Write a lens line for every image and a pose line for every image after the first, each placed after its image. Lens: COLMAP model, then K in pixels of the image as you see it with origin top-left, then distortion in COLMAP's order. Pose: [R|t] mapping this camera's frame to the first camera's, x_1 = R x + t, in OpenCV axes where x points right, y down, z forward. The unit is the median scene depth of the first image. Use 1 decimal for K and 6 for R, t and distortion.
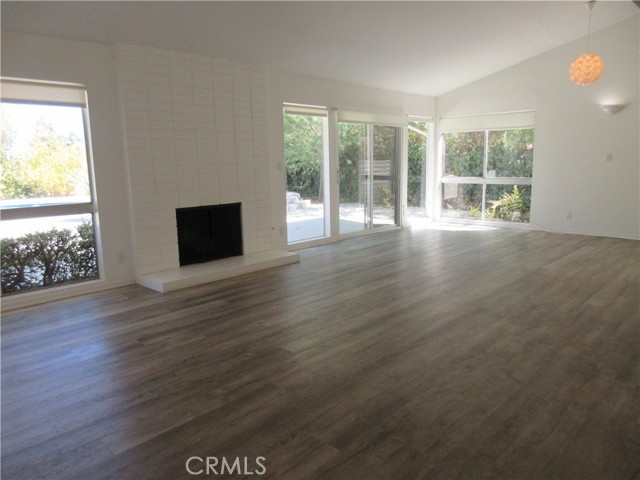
lens RADIAL K [[474.7, 0, 319.7], [0, 474.7, 236.3], [0, 0, 1]] dist [-0.004628, 0.013789]
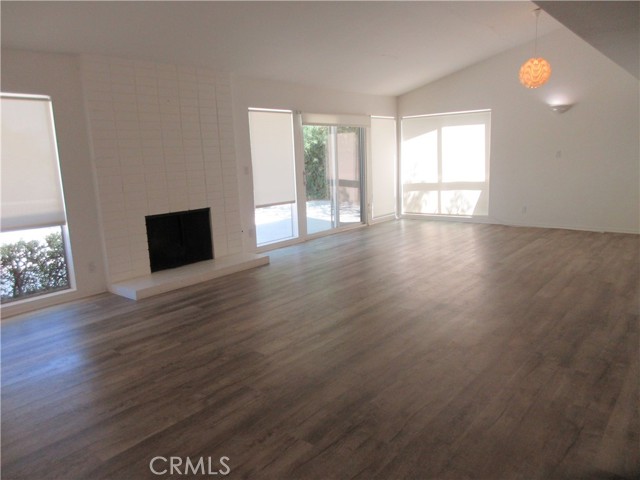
lens RADIAL K [[474.7, 0, 319.1], [0, 474.7, 235.5], [0, 0, 1]] dist [-0.004628, 0.013789]
pose [[0.997420, -0.031273, 0.064614, 0.000760], [0.030539, 0.999458, 0.012317, -0.022798], [-0.064964, -0.010312, 0.997834, -0.045372]]
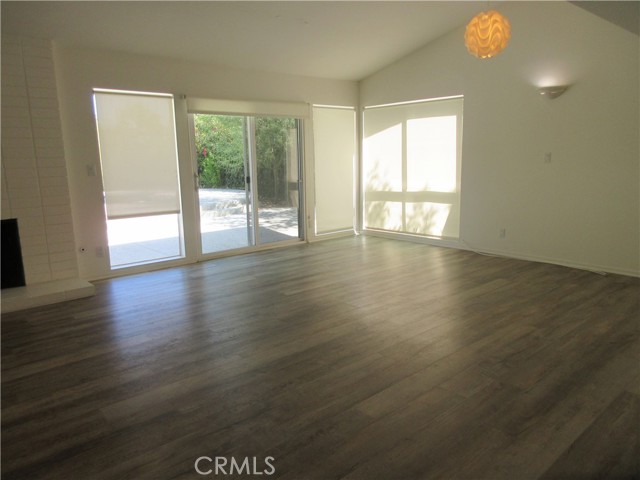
lens RADIAL K [[474.7, 0, 315.7], [0, 474.7, 237.3], [0, 0, 1]] dist [-0.004628, 0.013789]
pose [[0.995637, 0.013631, -0.092312, 0.533364], [-0.012194, 0.999796, 0.016112, -0.080561], [0.092512, -0.014916, 0.995600, 0.374823]]
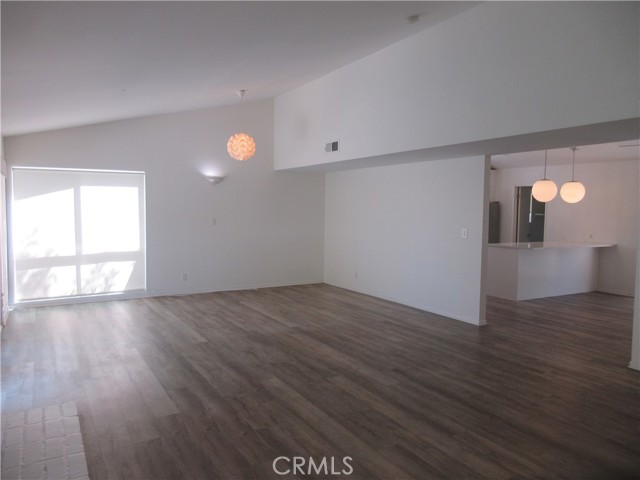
lens RADIAL K [[474.7, 0, 323.2], [0, 474.7, 237.1], [0, 0, 1]] dist [-0.004628, 0.013789]
pose [[0.278768, -0.040630, 0.959499, -0.676335], [0.141750, 0.989902, 0.000734, -0.158338], [-0.949840, 0.135804, 0.281712, 0.747143]]
